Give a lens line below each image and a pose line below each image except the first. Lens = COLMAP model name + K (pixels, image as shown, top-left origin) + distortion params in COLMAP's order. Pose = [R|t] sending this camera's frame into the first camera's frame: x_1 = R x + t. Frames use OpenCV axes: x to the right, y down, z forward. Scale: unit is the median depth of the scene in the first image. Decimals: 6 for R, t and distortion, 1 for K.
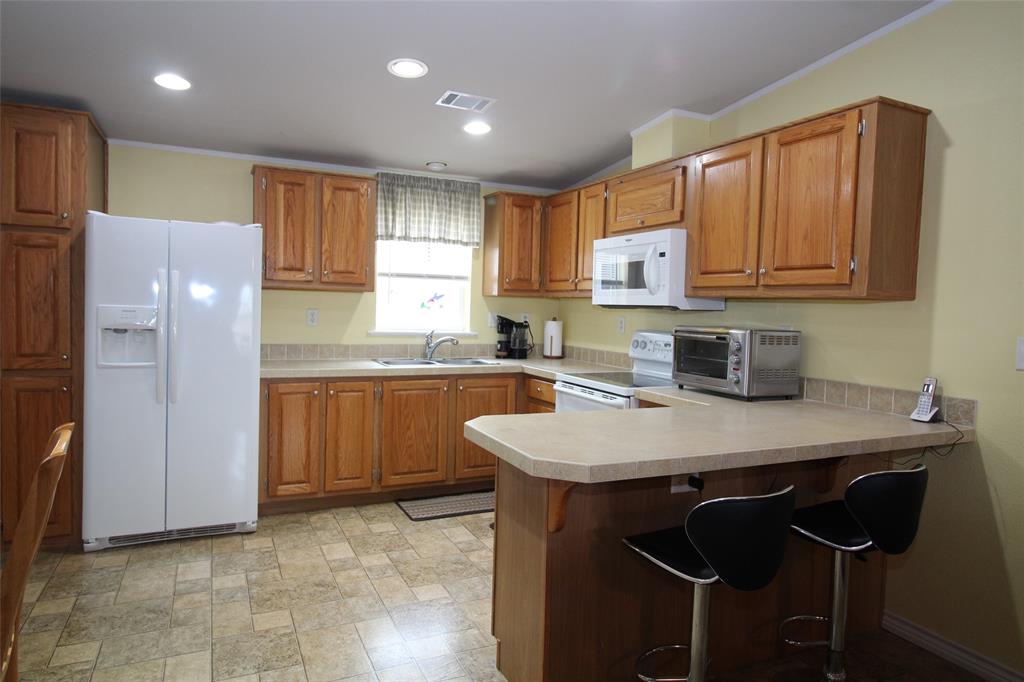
lens RADIAL K [[637.6, 0, 512.1], [0, 637.6, 335.8], [0, 0, 1]] dist [0.006526, -0.002977]
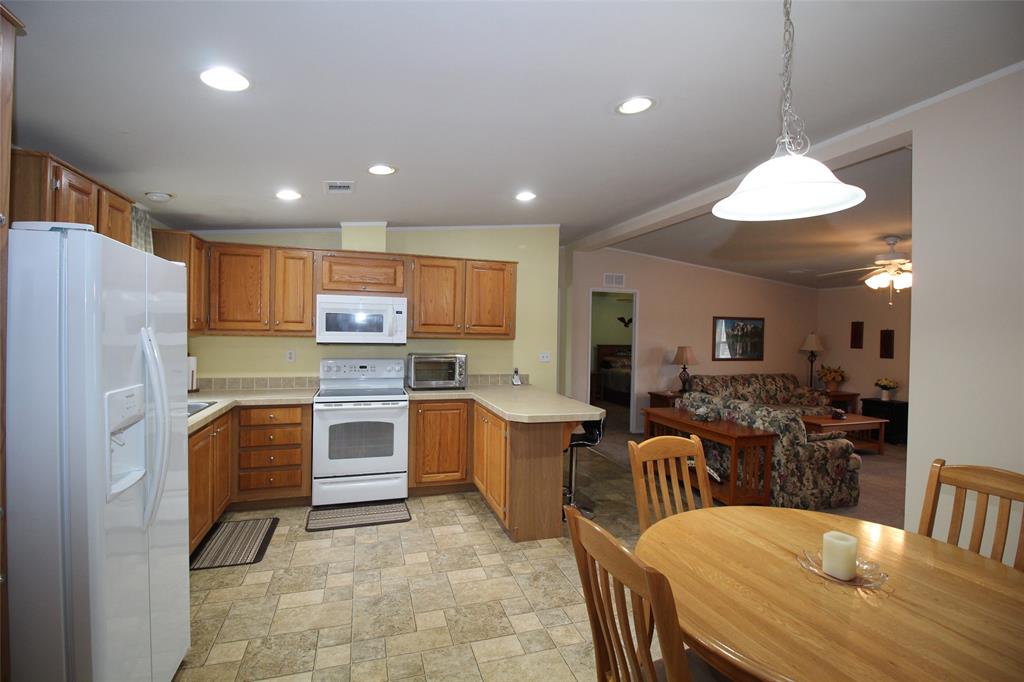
lens RADIAL K [[474.6, 0, 515.1], [0, 474.6, 337.3], [0, 0, 1]] dist [0.000474, -0.013079]
pose [[0.128757, -0.036705, 0.990997, -0.809997], [0.033062, 0.998918, 0.032703, -0.079262], [-0.991125, 0.028554, 0.129831, 0.463955]]
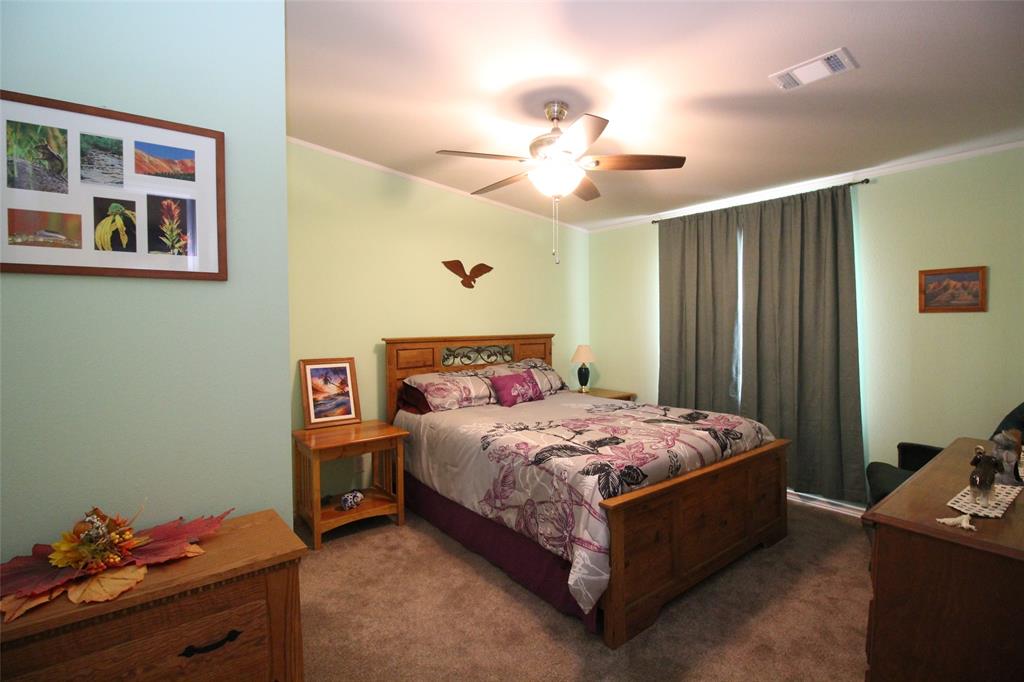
lens RADIAL K [[474.6, 0, 515.1], [0, 474.6, 337.3], [0, 0, 1]] dist [0.000474, -0.013079]
pose [[-0.228943, -0.055281, 0.971869, 0.933671], [0.046030, 0.996655, 0.067534, 0.012134], [-0.972351, 0.060196, -0.225632, 0.321214]]
